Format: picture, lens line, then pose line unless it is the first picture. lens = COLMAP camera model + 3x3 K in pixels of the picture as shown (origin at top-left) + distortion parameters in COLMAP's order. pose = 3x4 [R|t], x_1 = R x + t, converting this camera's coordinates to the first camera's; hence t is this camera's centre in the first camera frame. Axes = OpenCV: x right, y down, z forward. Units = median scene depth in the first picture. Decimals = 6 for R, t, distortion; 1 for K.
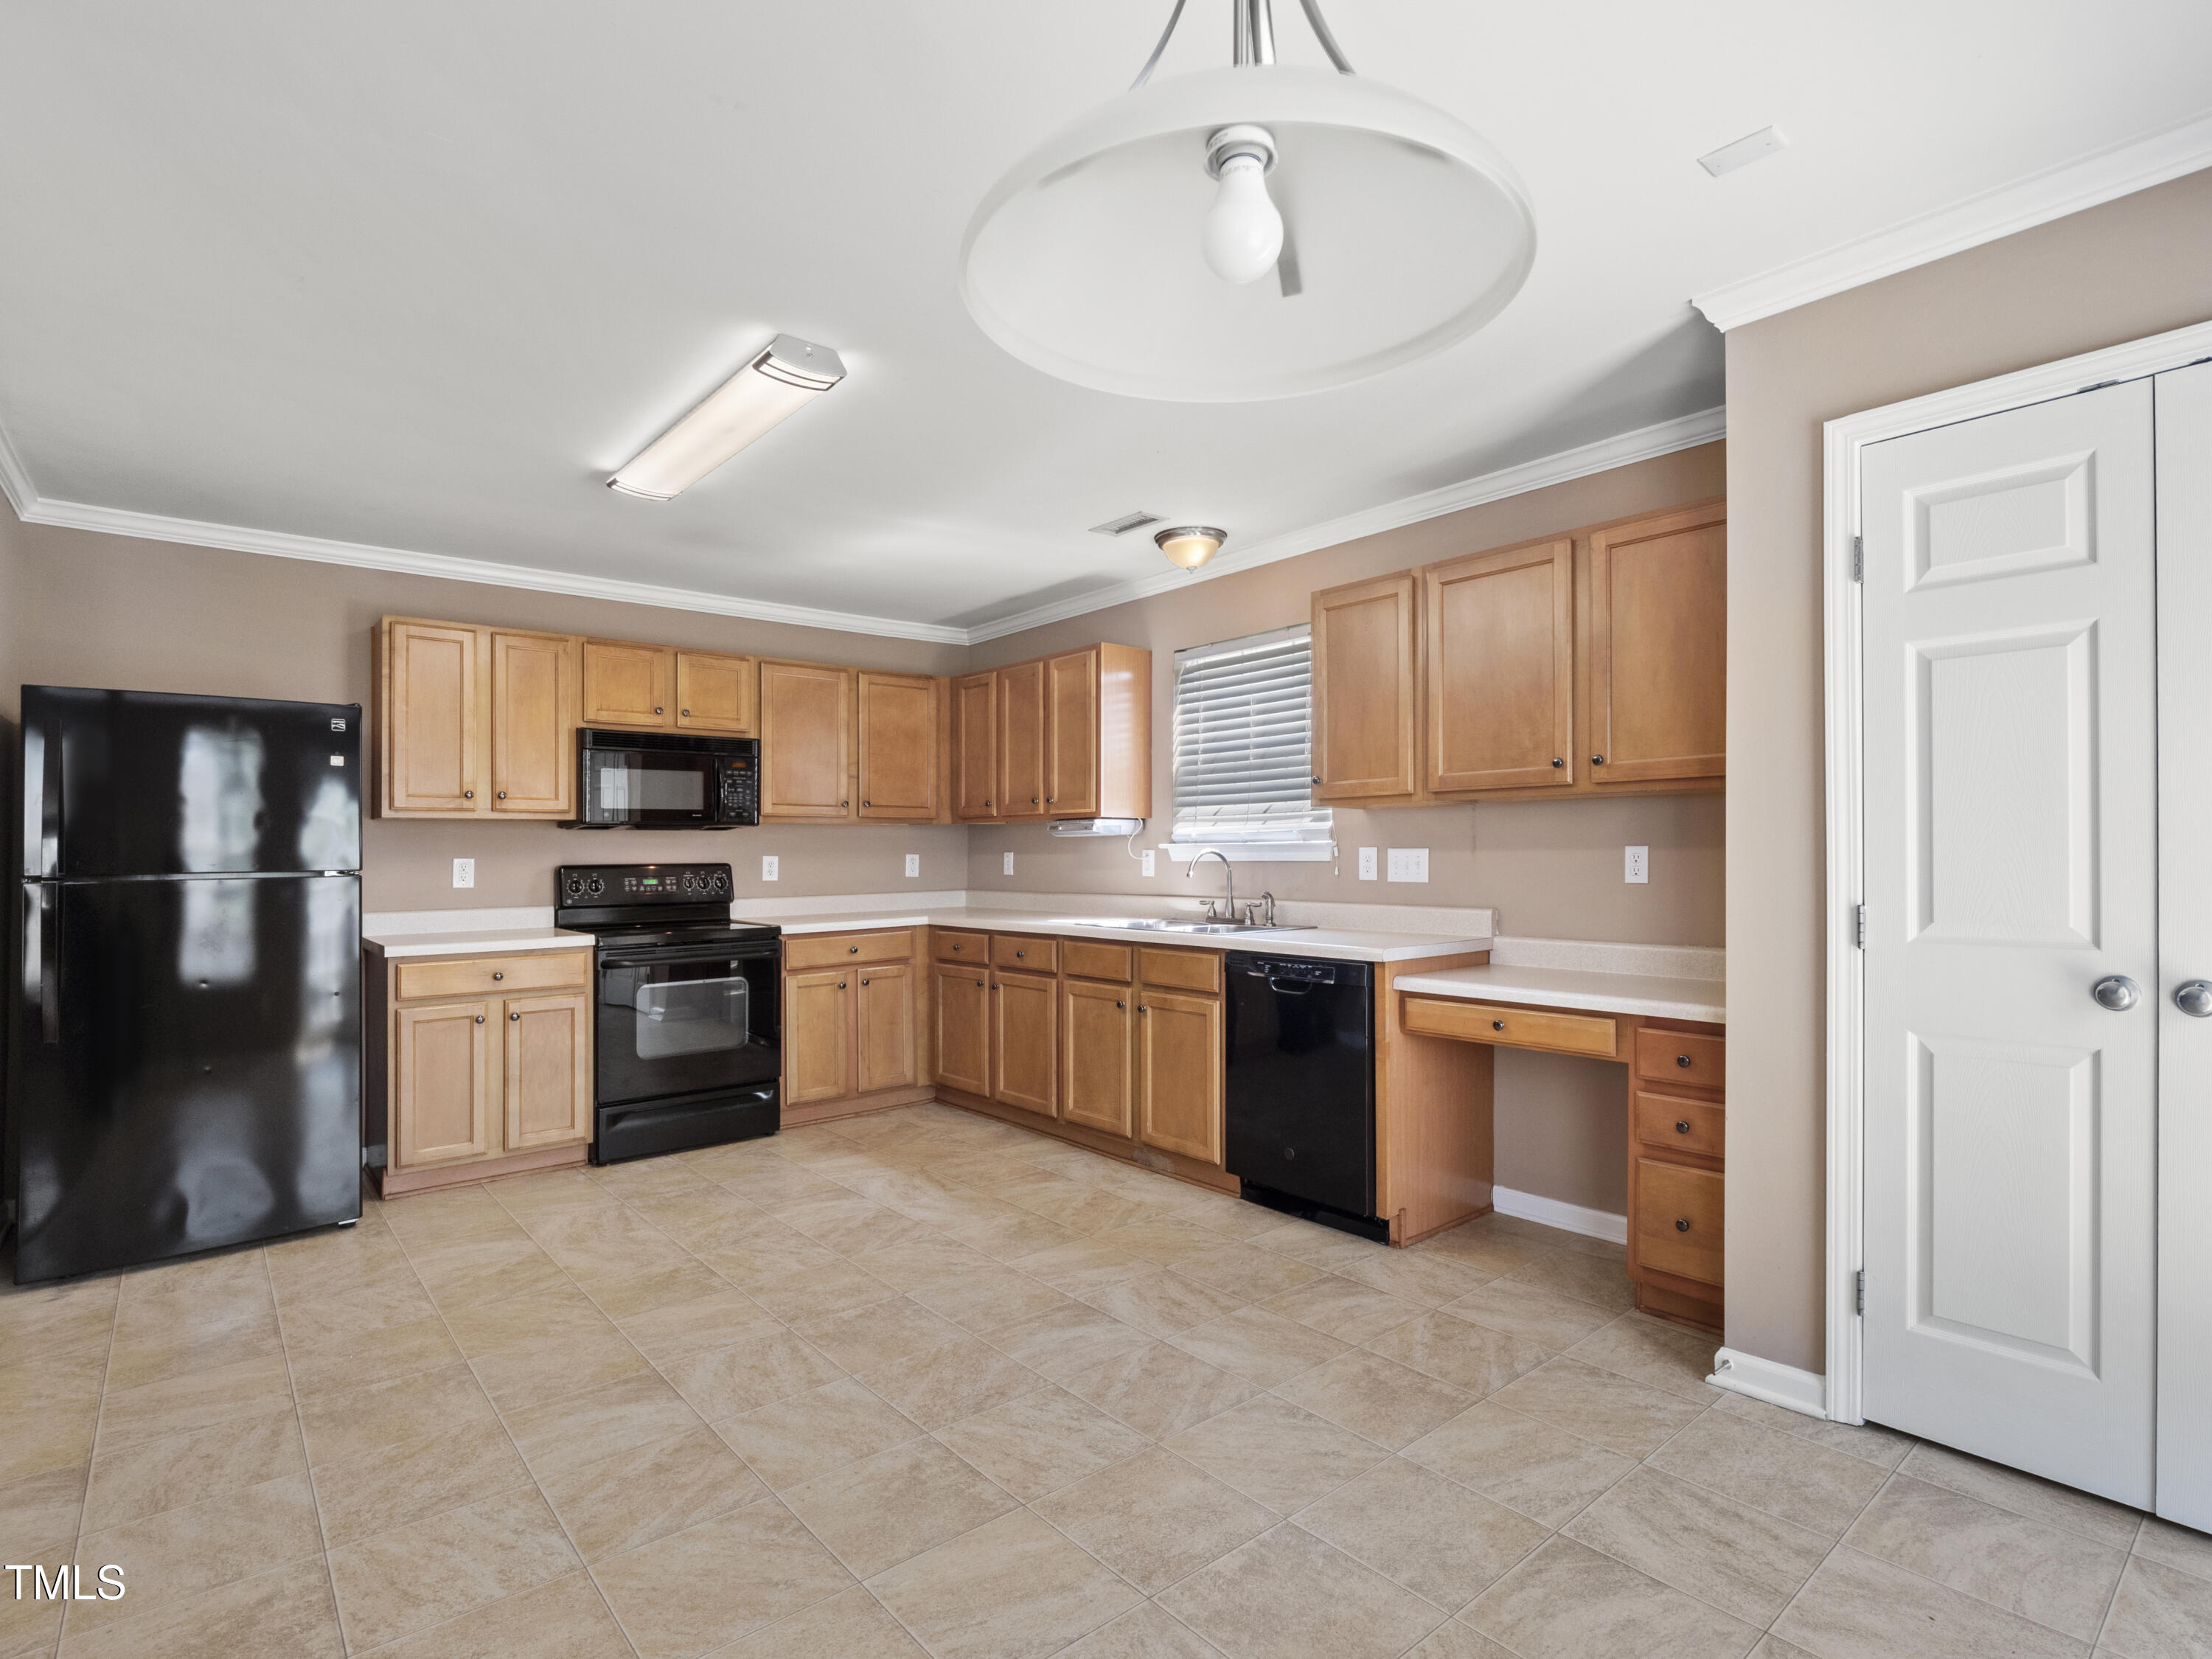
lens RADIAL K [[1090.0, 0, 1104.2], [0, 1090.0, 846.4], [0, 0, 1]] dist [0.000503, -0.002122]
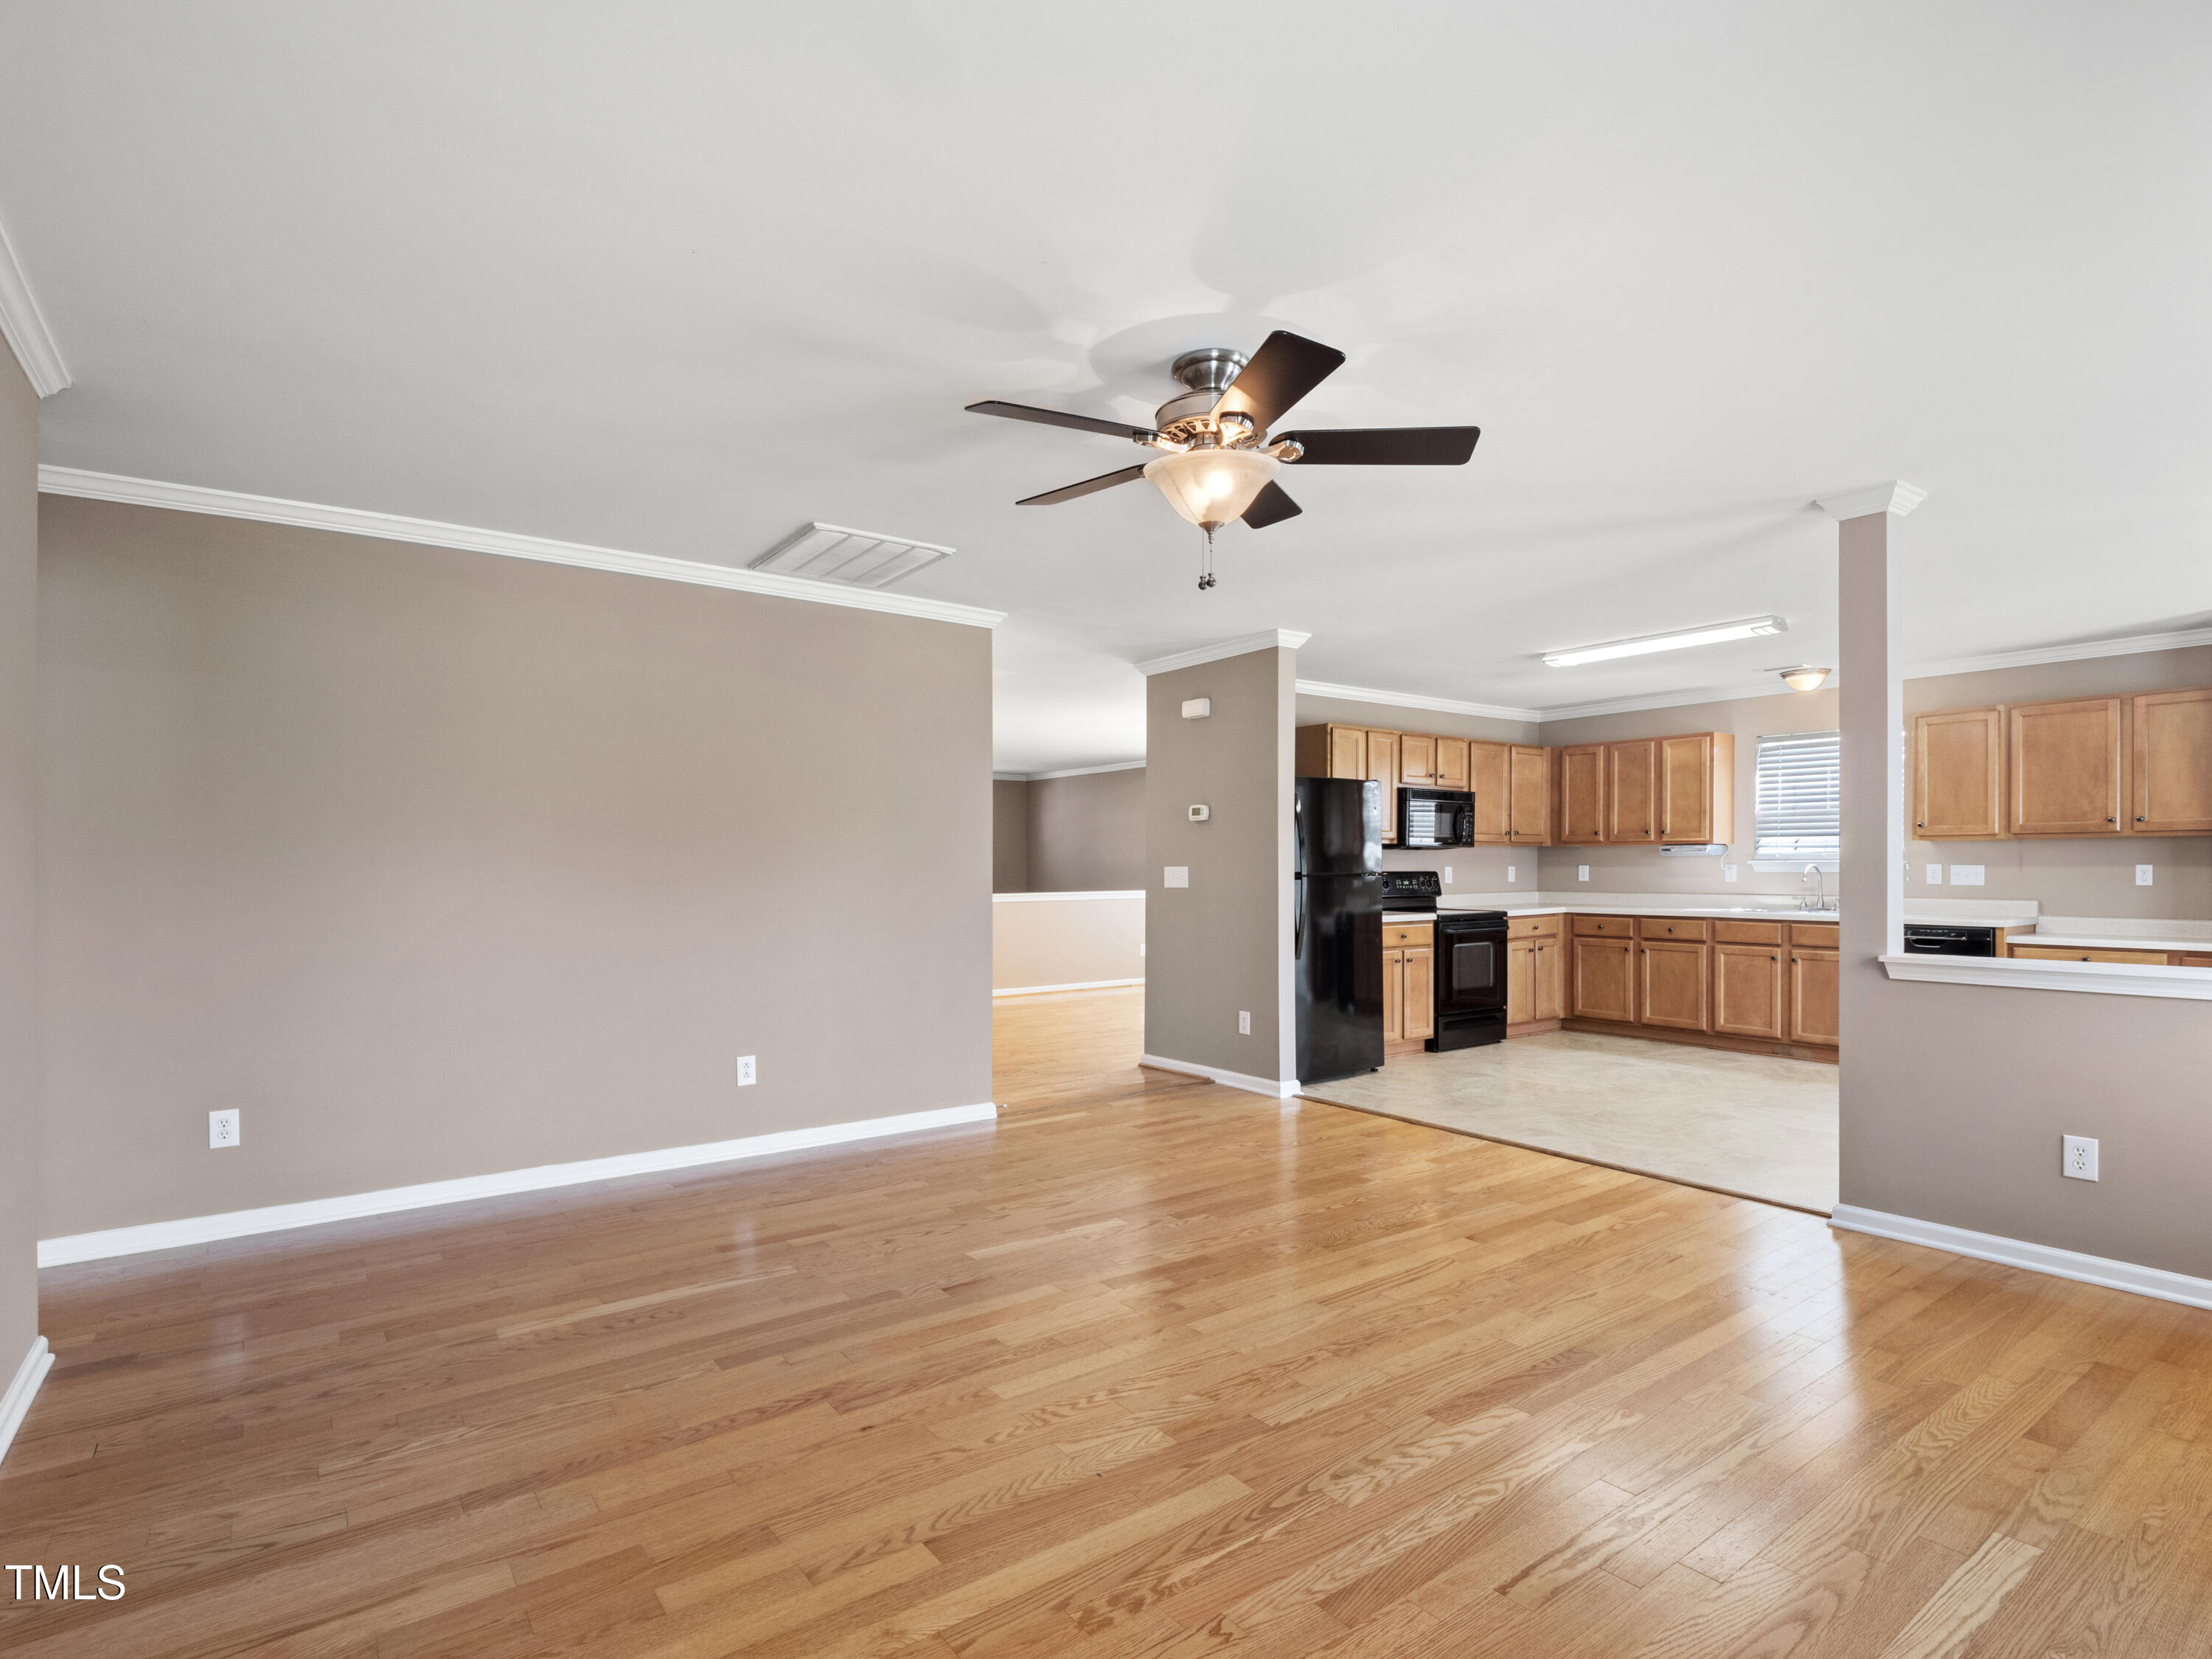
lens RADIAL K [[1103.1, 0, 1103.2], [0, 1103.1, 861.9], [0, 0, 1]] dist [-0.012039, -0.000866]
pose [[0.997537, 0.005754, -0.069910, -0.871314], [-0.005502, 0.999978, 0.003793, -0.001894], [0.069931, -0.003399, 0.997546, -0.725234]]
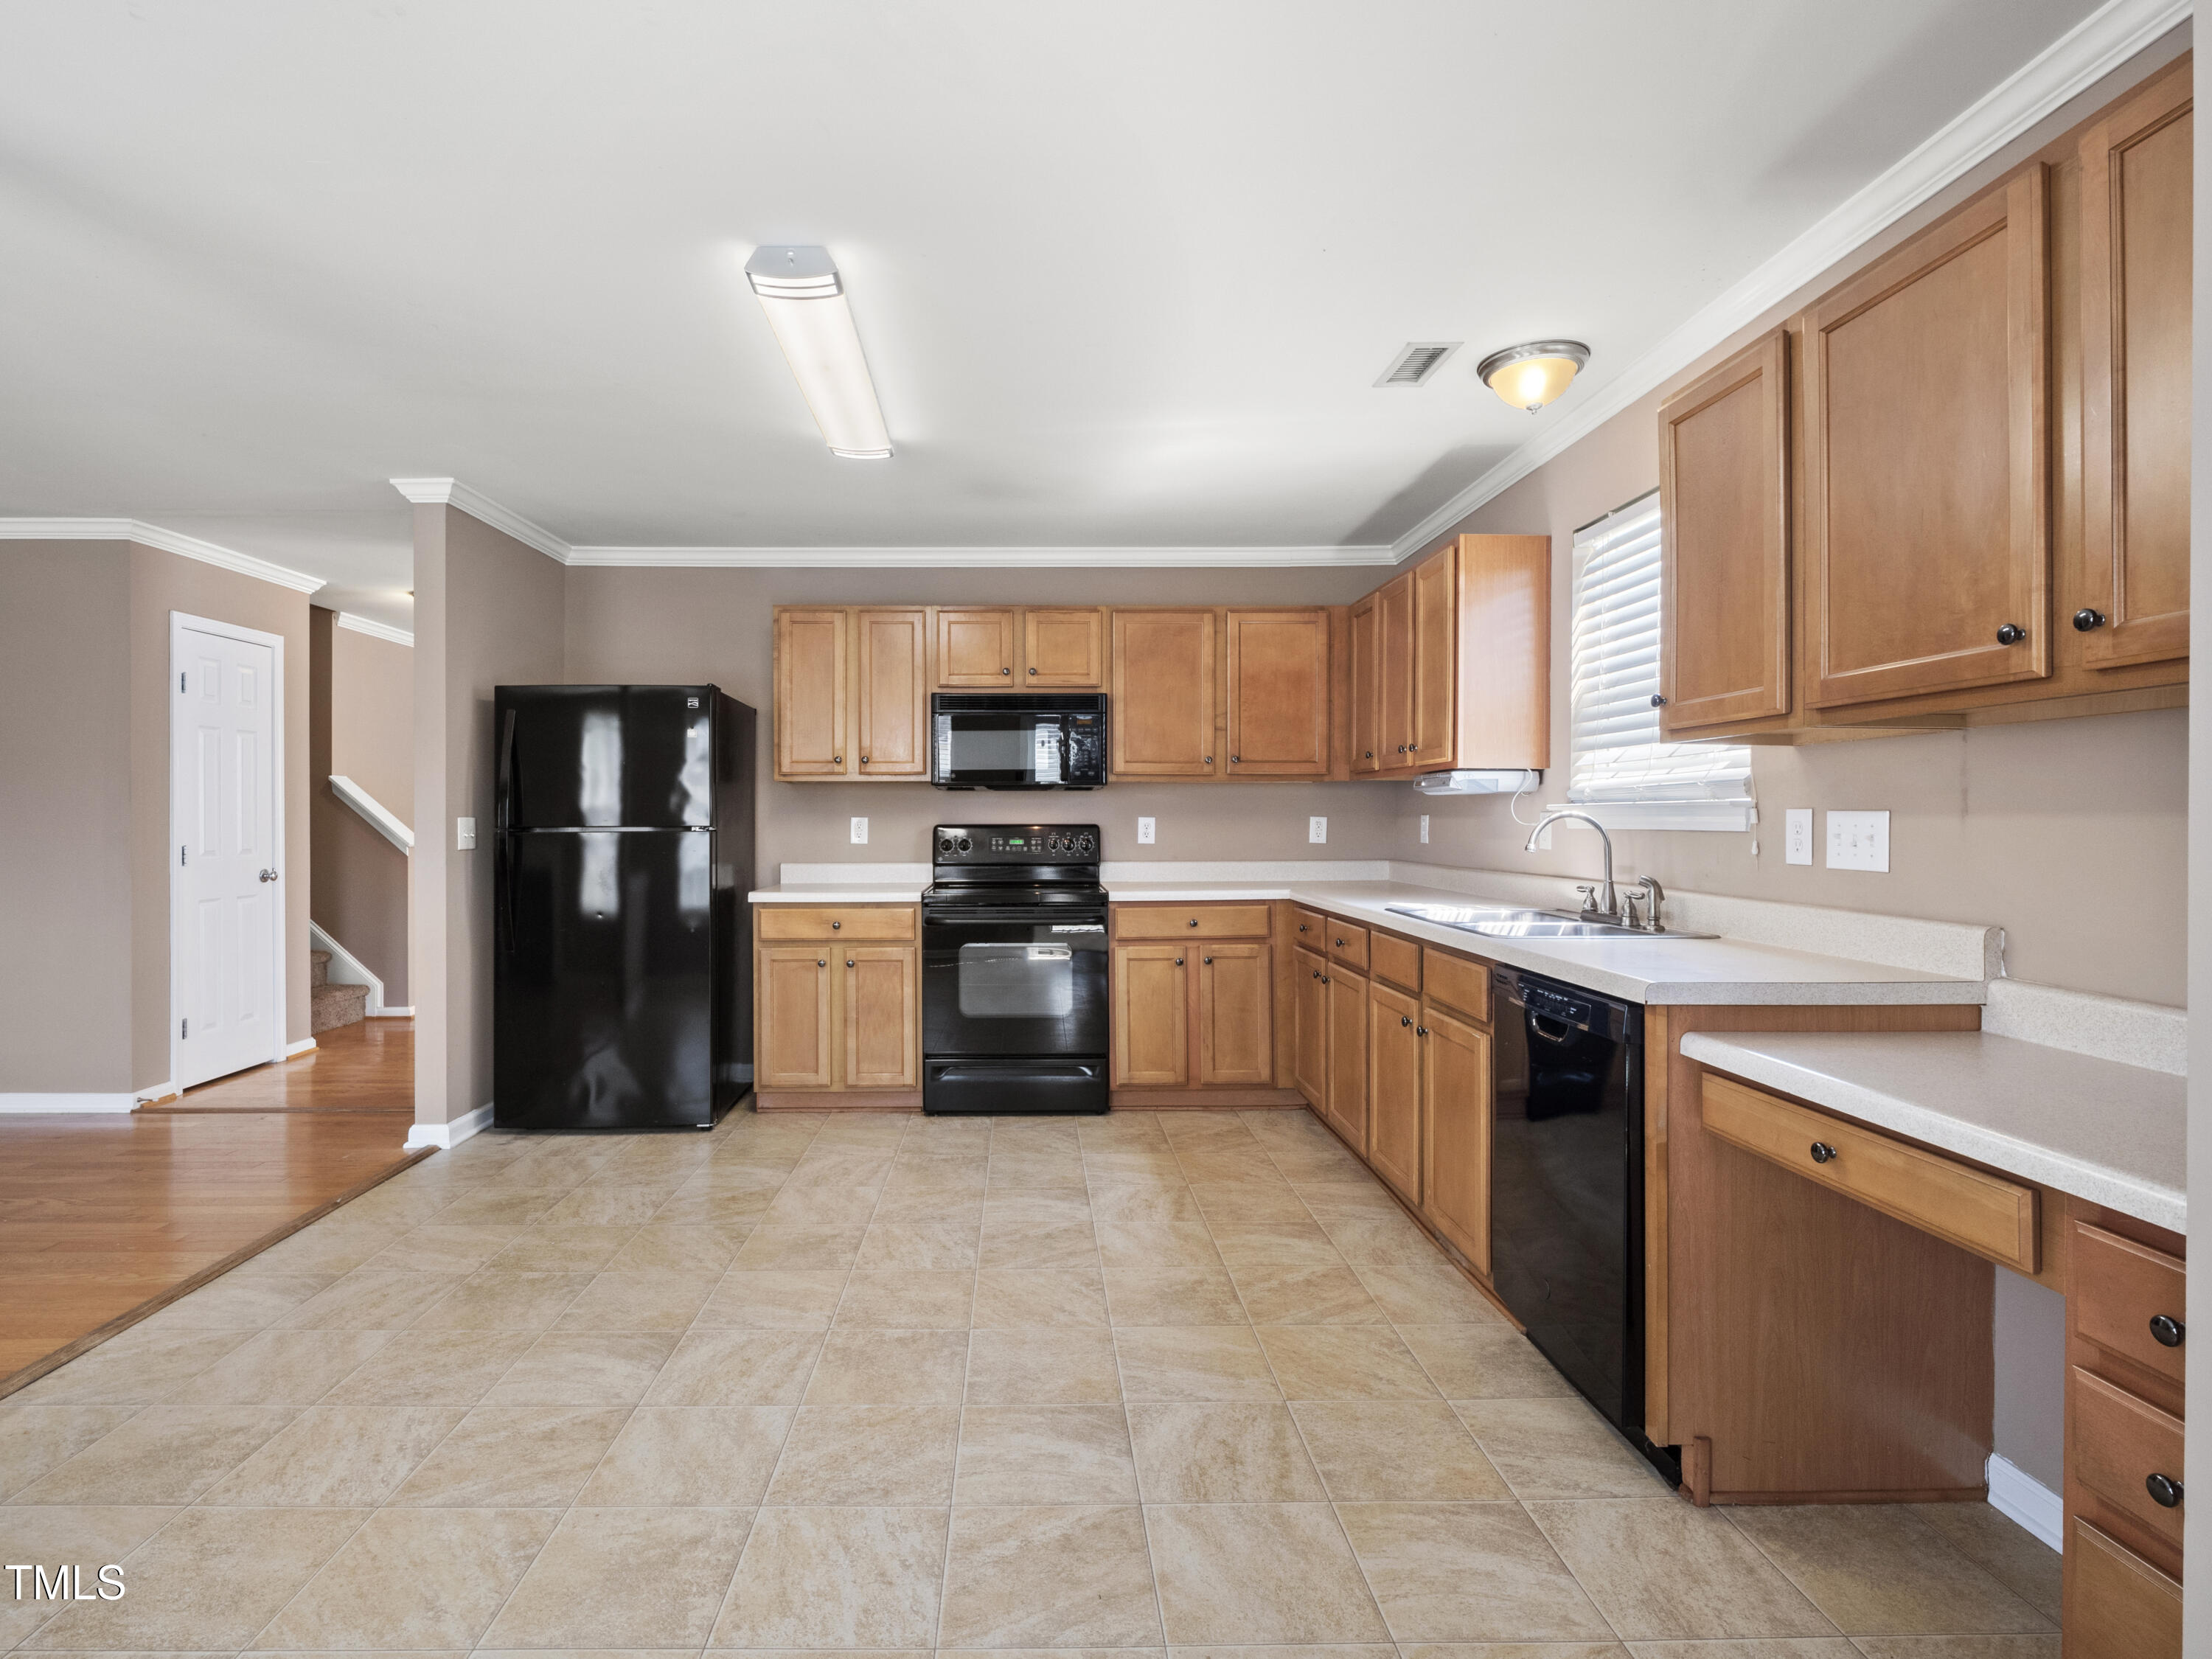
lens RADIAL K [[1108.6, 0, 1045.3], [0, 1108.6, 817.9], [0, 0, 1]] dist [-0.001365, -0.001026]
pose [[0.776212, 0.007231, -0.630430, 0.292735], [-0.001693, 0.999955, 0.009386, 0.000521], [0.630469, -0.006218, 0.776189, 0.260382]]
